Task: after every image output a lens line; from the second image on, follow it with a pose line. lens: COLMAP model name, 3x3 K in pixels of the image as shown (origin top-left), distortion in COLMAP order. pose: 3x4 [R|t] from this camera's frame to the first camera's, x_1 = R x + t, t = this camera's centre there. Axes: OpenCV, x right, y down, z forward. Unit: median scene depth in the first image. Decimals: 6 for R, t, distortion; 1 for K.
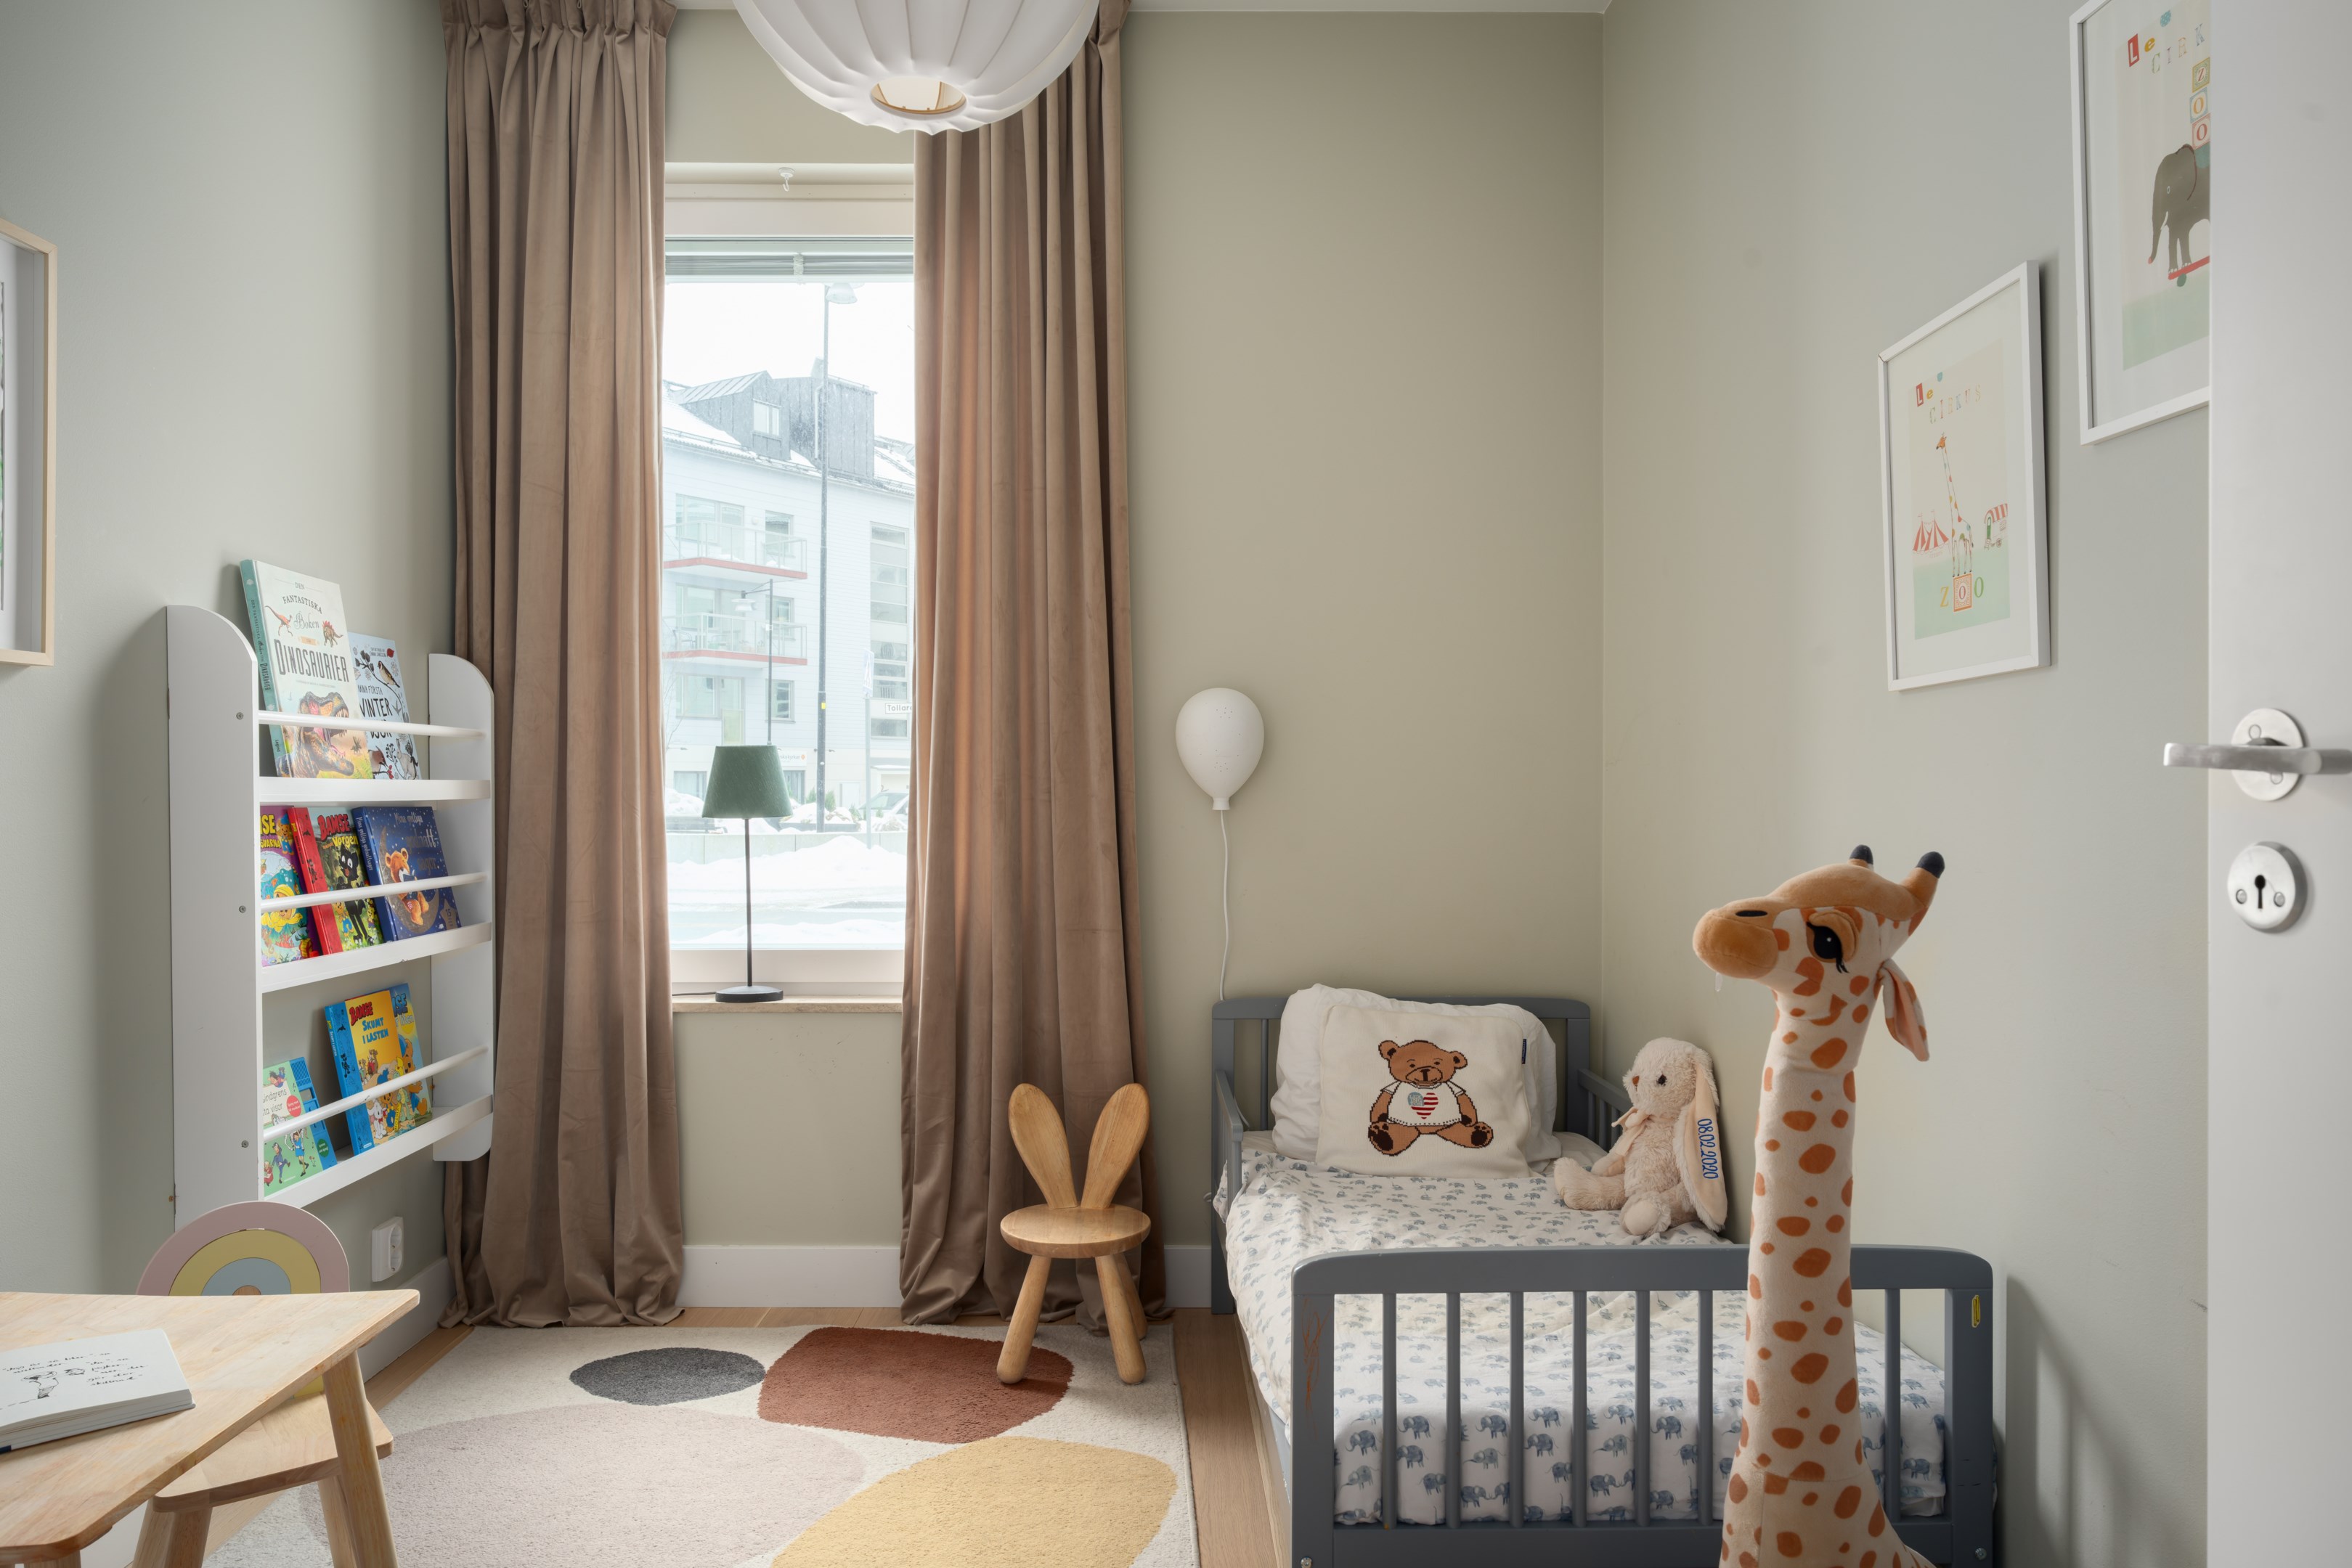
lens RADIAL K [[1511.7, 0, 1172.8], [0, 1511.7, 818.7], [0, 0, 1]] dist [-0.001025, 0.000664]
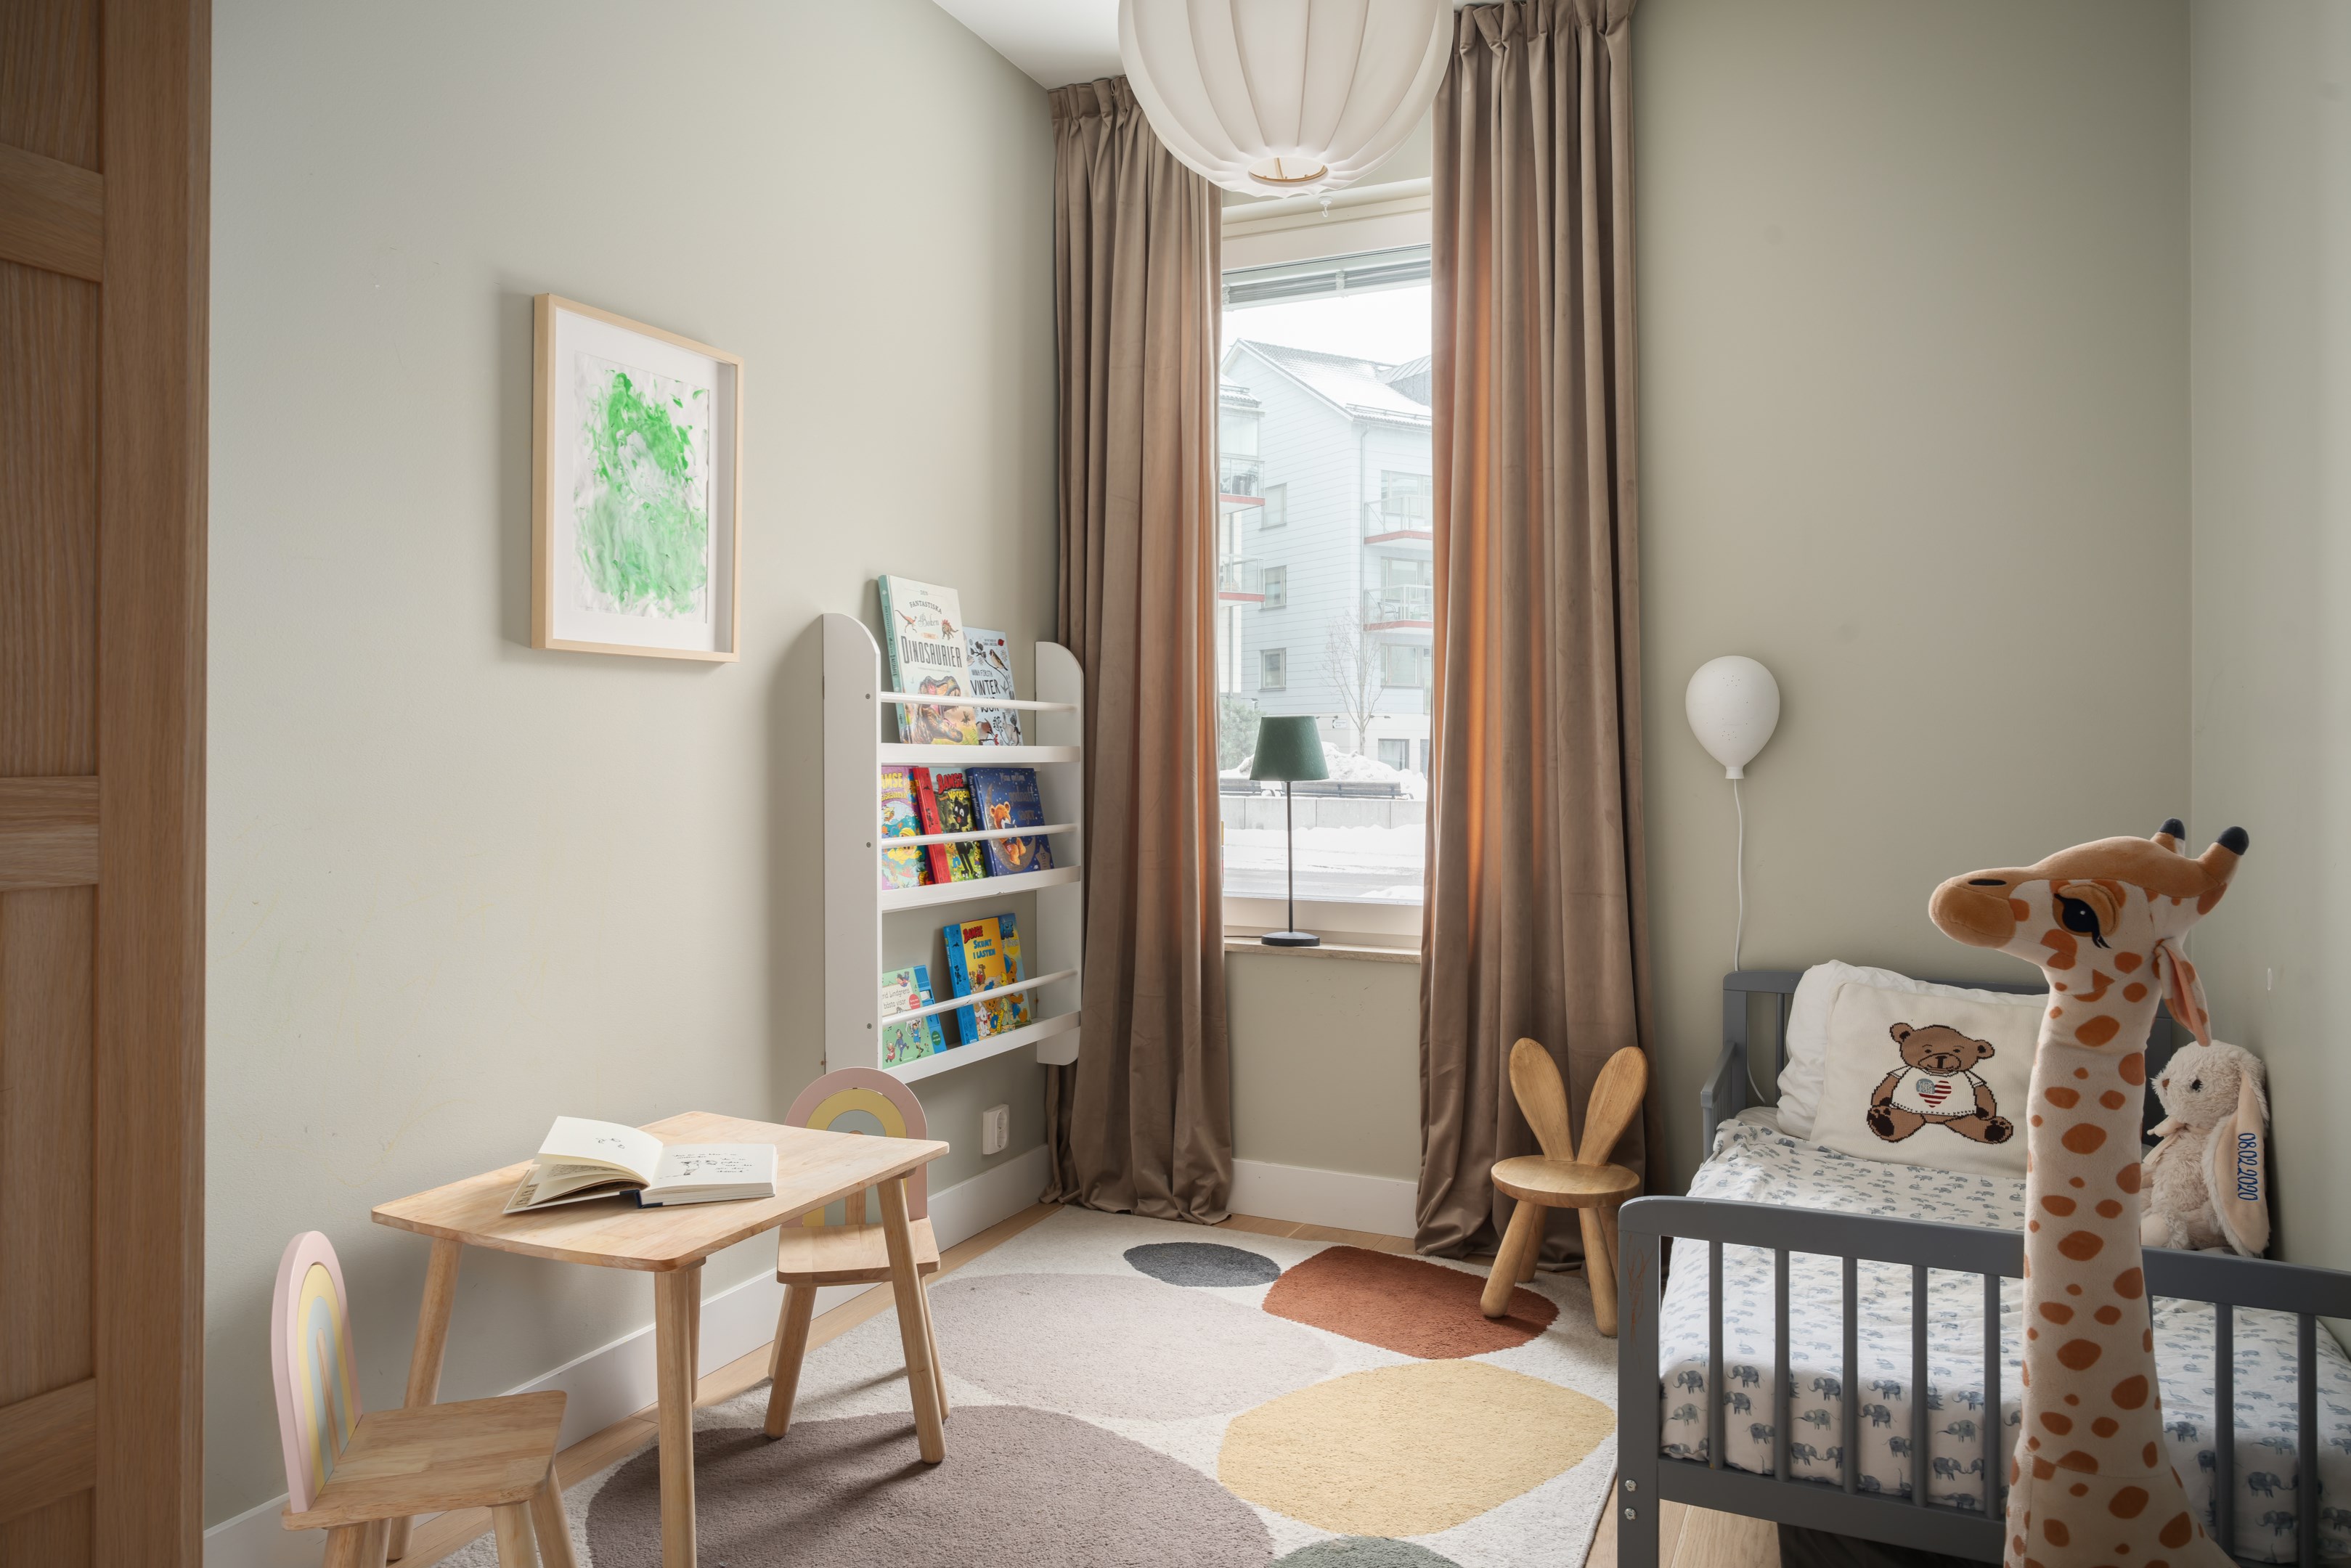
lens RADIAL K [[1541.9, 0, 1222.4], [0, 1541.9, 776.4], [0, 0, 1]] dist [-0.001637, 0.002052]
pose [[0.911680, 0.010987, -0.410754, 0.158779], [-0.013949, 0.999894, -0.004216, 0.001783], [0.410664, 0.009573, 0.911736, -0.065848]]
